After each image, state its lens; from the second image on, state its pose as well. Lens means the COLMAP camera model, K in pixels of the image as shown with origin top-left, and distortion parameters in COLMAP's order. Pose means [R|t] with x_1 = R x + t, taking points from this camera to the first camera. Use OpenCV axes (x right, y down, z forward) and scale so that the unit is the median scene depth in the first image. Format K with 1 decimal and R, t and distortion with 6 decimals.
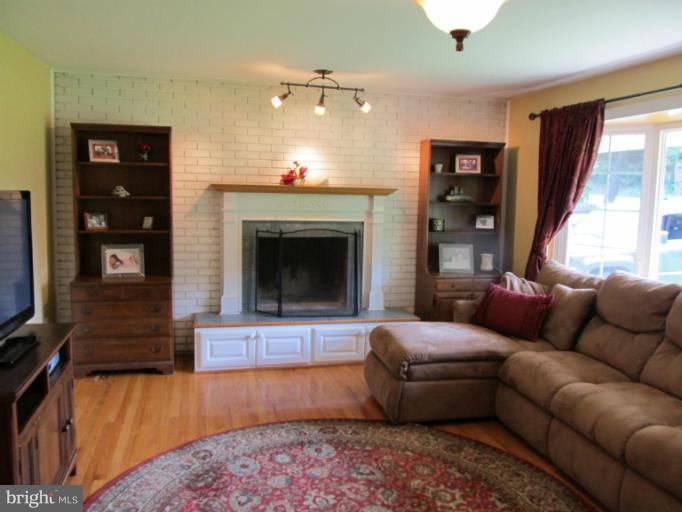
lens RADIAL K [[564.2, 0, 339.3], [0, 564.2, 256.0], [0, 0, 1]] dist [-0.064726, 0.028899]
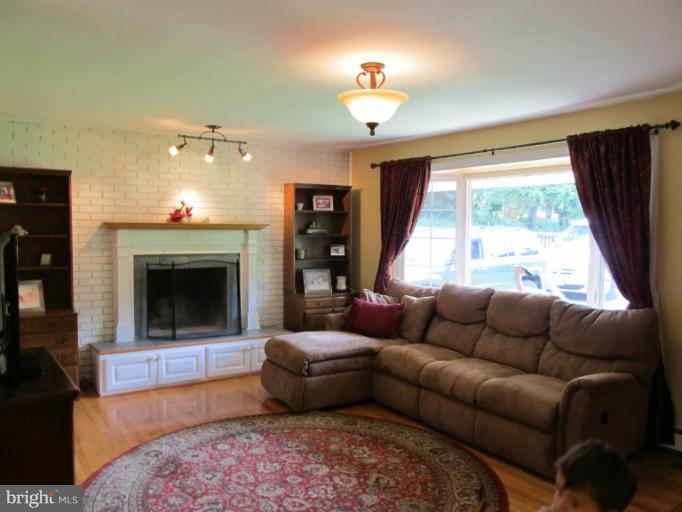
lens RADIAL K [[564.2, 0, 341.5], [0, 564.2, 255.9], [0, 0, 1]] dist [-0.064726, 0.028899]
pose [[0.938899, -0.031759, 0.342723, -0.185194], [0.051405, 0.997505, -0.048390, 0.013740], [-0.340331, 0.063051, 0.938189, -0.180175]]
